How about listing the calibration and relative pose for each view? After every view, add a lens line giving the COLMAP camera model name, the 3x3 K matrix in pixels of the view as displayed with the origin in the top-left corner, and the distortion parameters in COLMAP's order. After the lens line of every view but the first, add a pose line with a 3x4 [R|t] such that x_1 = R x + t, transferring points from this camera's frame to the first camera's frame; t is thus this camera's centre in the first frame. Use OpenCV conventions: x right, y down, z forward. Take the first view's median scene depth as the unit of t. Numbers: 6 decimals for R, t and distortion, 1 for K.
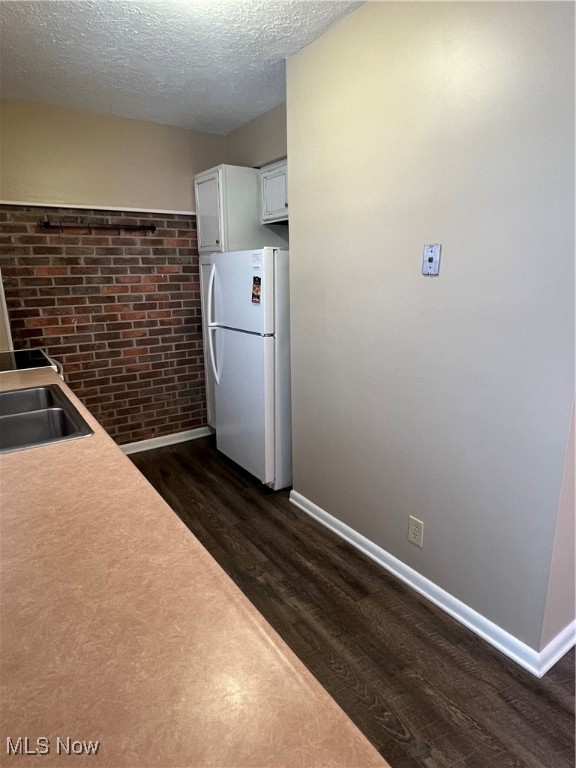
lens RADIAL K [[447.5, 0, 287.0], [0, 447.5, 380.9], [0, 0, 1]] dist [-0.006728, -0.000705]
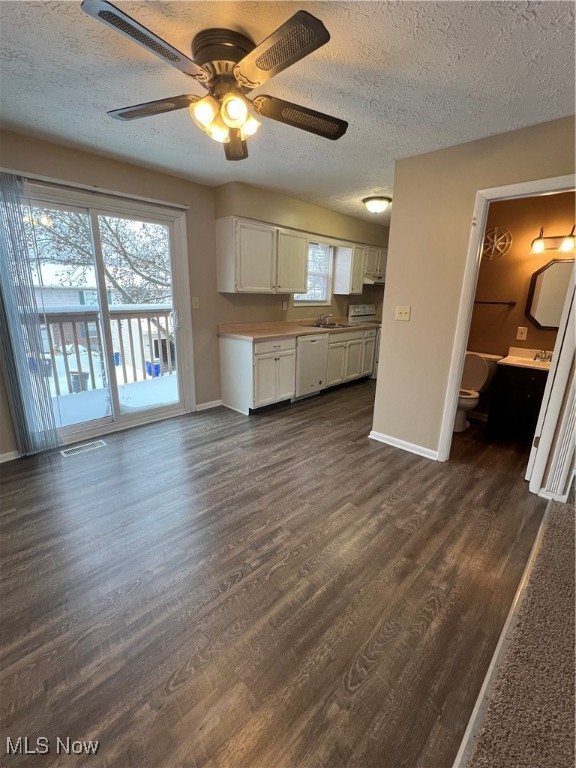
lens RADIAL K [[342.0, 0, 286.2], [0, 342.0, 383.2], [0, 0, 1]] dist [-0.009798, 0.000531]
pose [[0.205227, 0.273710, -0.939662, 1.175797], [-0.256580, 0.941565, 0.218226, -0.000390], [0.944483, 0.196312, 0.263463, -0.065307]]
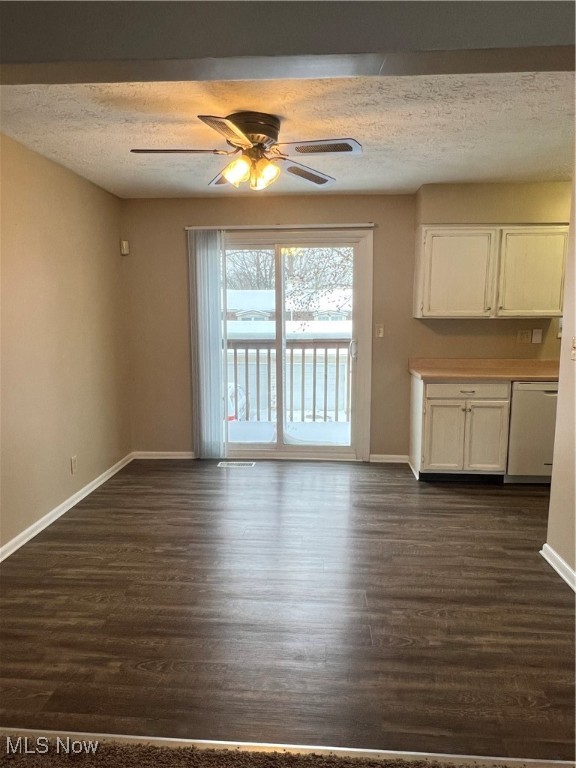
lens RADIAL K [[515.1, 0, 282.0], [0, 515.1, 384.9], [0, 0, 1]] dist [-0.006325, -0.006130]
pose [[-0.624137, 0.130120, -0.770404, 1.265303], [-0.170487, 0.939593, 0.296814, -0.167386], [0.762488, 0.316596, -0.564251, 0.561431]]
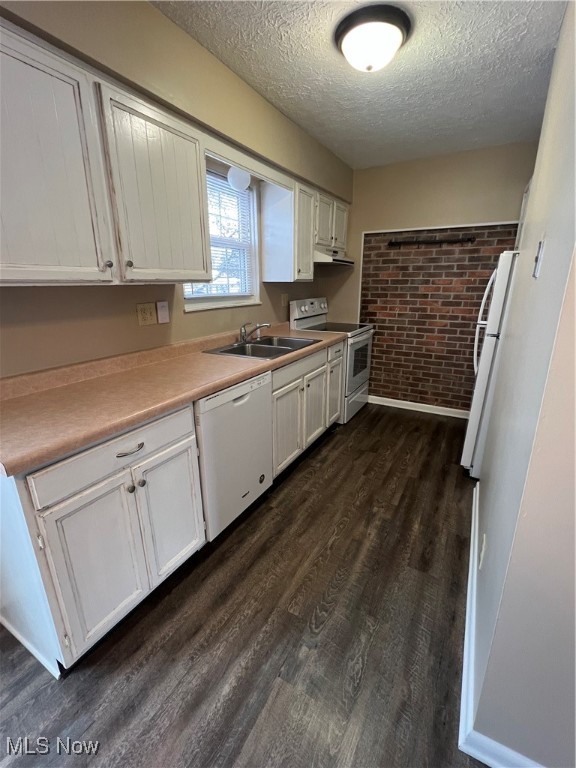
lens RADIAL K [[342.0, 0, 289.0], [0, 342.0, 383.6], [0, 0, 1]] dist [-0.009798, 0.000531]
pose [[0.453336, 0.268101, -0.850064, 0.383866], [-0.214293, 0.958502, 0.188020, -0.034093], [0.865197, 0.096927, 0.491976, 0.154759]]
